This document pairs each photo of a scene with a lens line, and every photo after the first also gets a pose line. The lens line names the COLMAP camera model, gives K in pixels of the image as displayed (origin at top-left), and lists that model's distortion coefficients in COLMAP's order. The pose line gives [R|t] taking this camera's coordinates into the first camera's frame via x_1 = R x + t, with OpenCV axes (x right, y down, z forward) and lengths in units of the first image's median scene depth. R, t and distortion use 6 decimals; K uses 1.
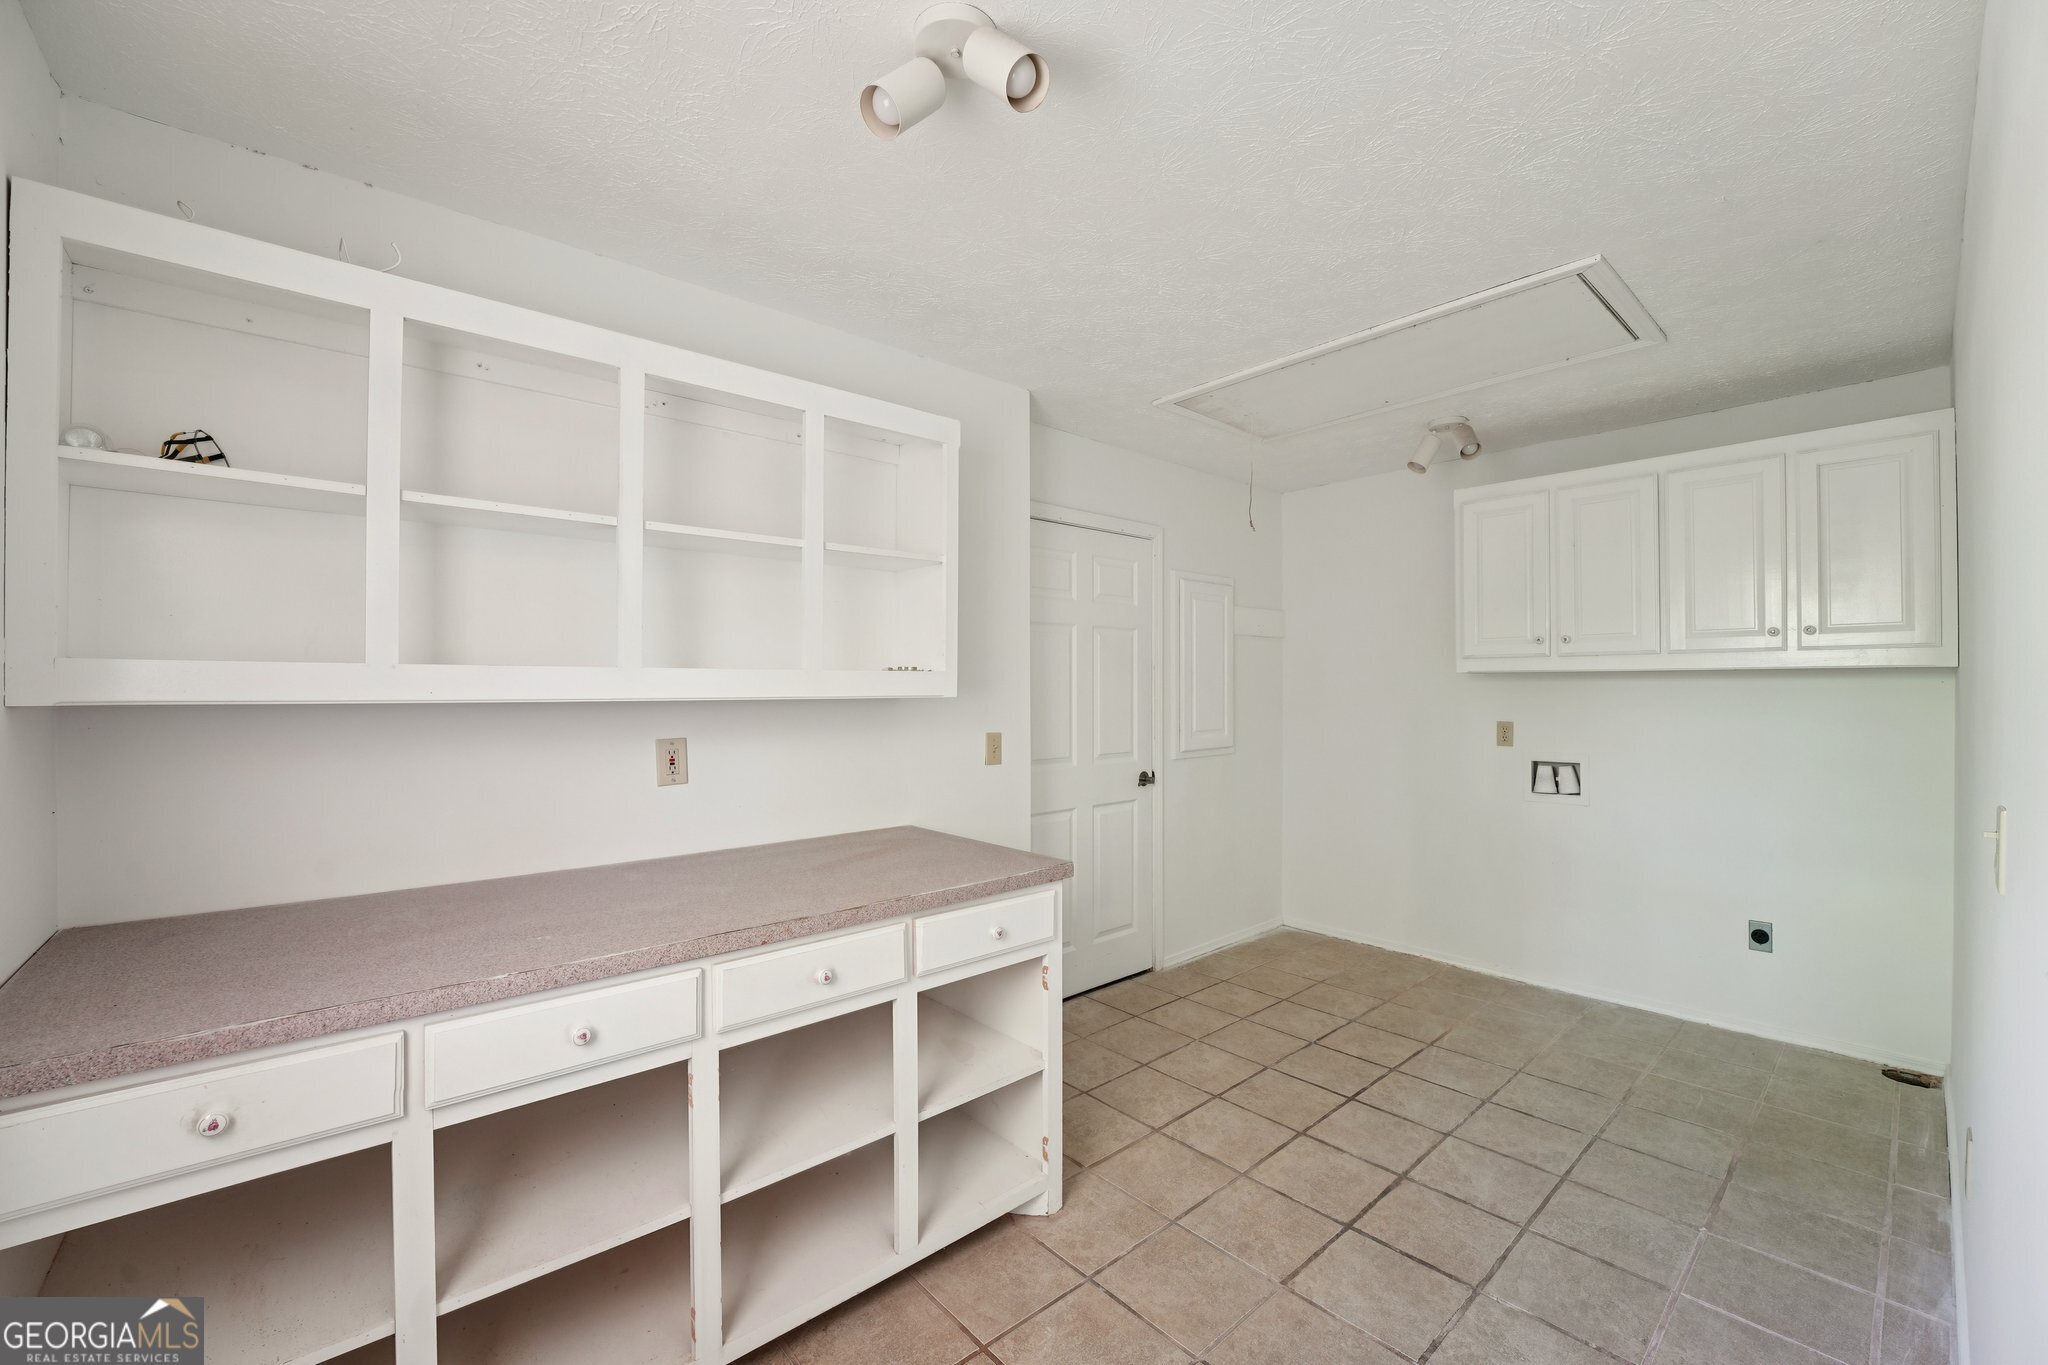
lens RADIAL K [[826.9, 0, 1018.4], [0, 826.9, 685.5], [0, 0, 1]] dist [-0.030189, 0.003383]
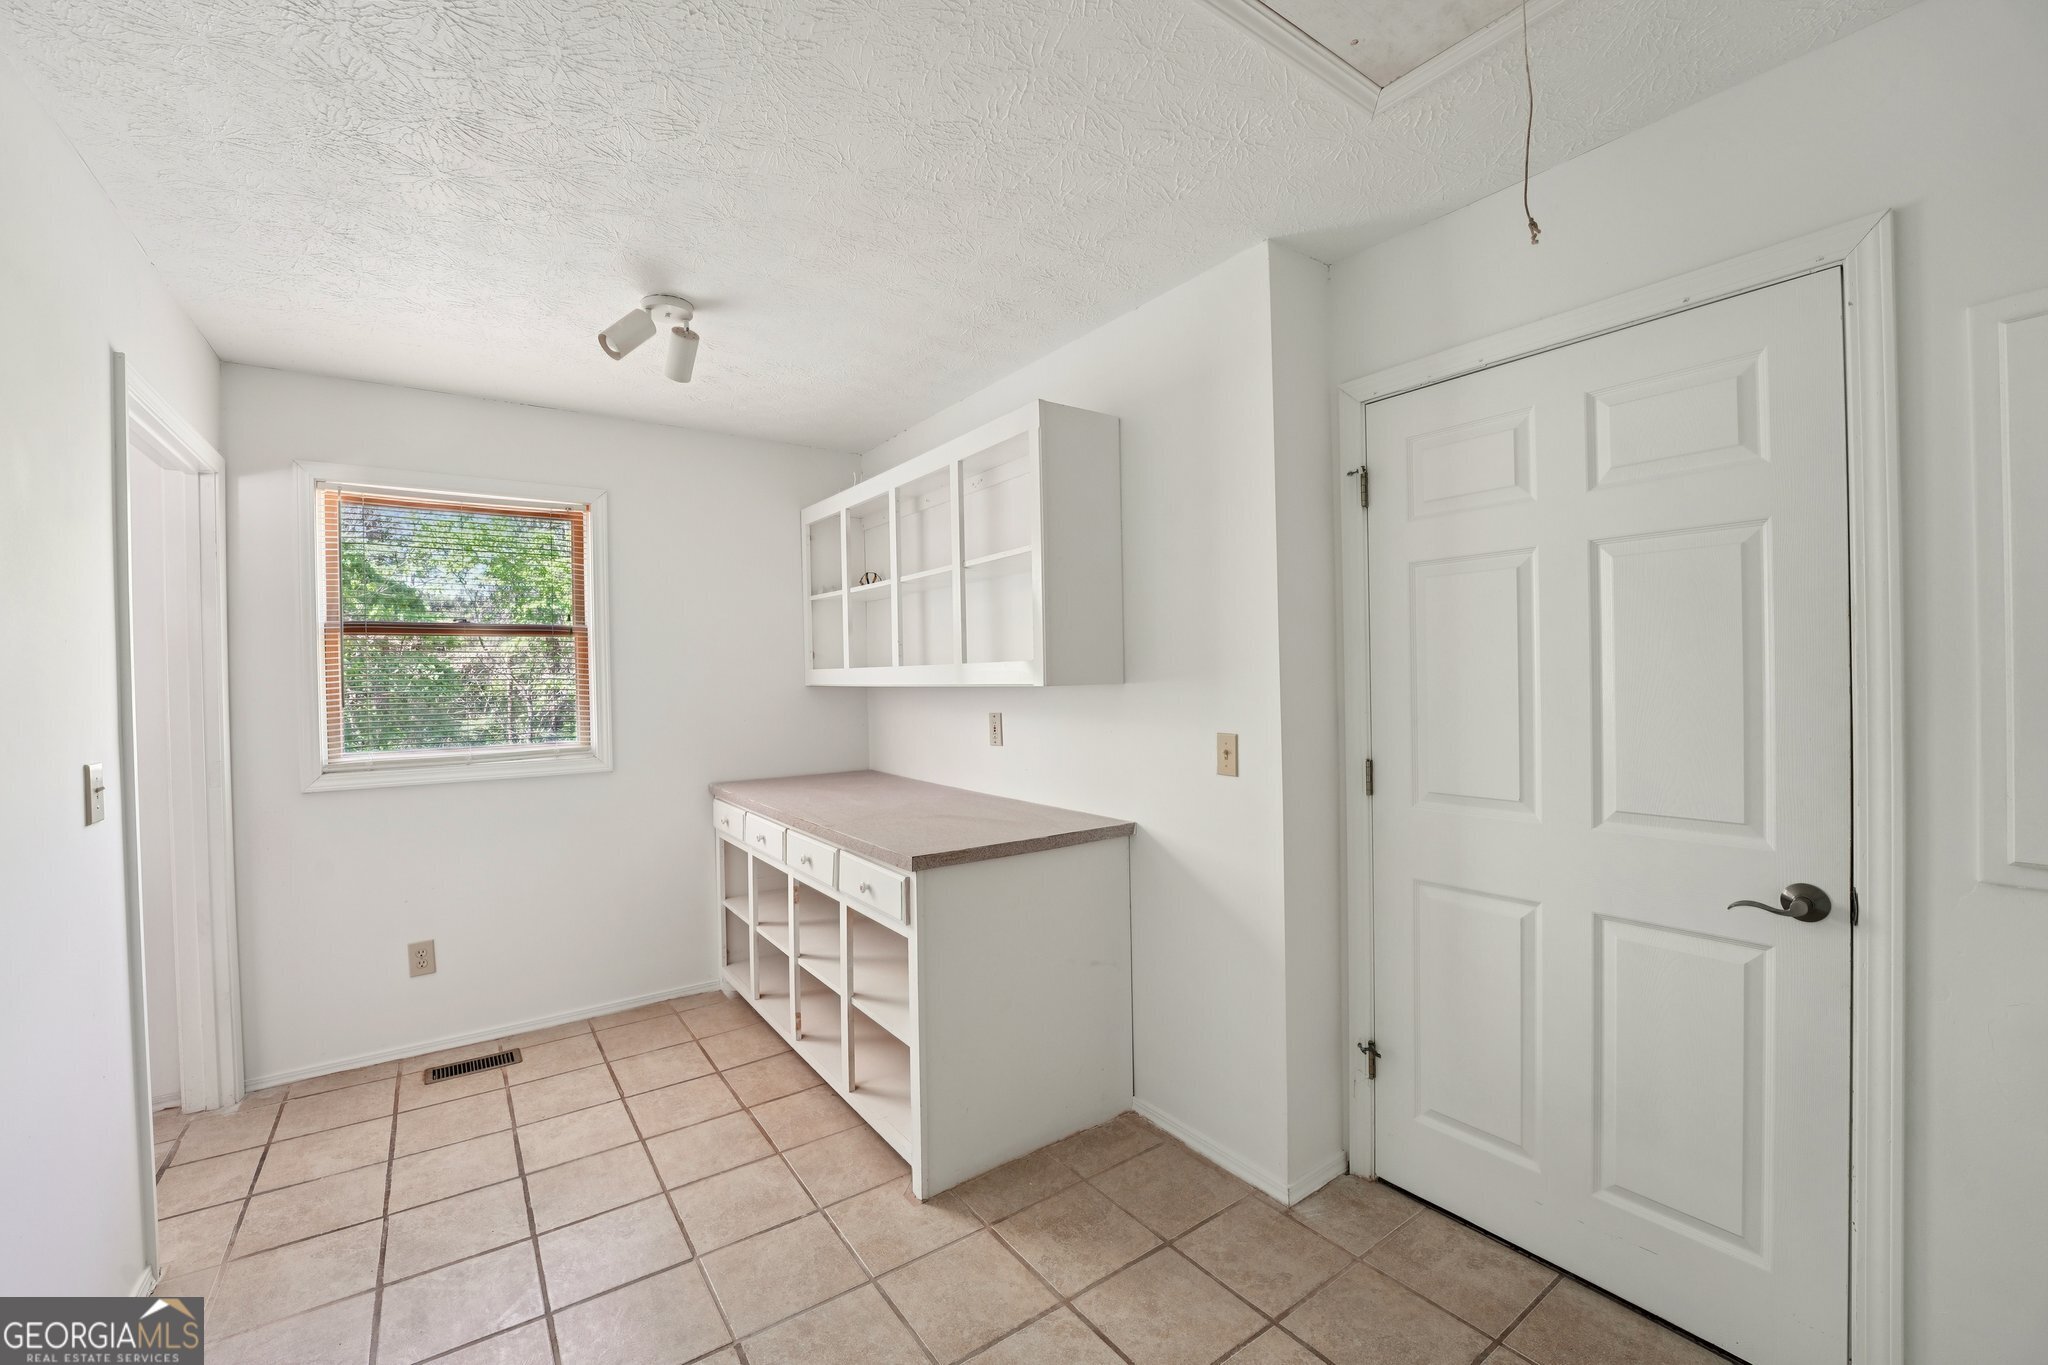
lens RADIAL K [[826.9, 0, 1017.7], [0, 826.9, 685.5], [0, 0, 1]] dist [-0.030189, 0.003383]
pose [[-0.102463, 0.013644, -0.994643, 0.925293], [0.018194, 0.999764, 0.011840, 0.001089], [0.994570, -0.016884, -0.102687, 1.111701]]
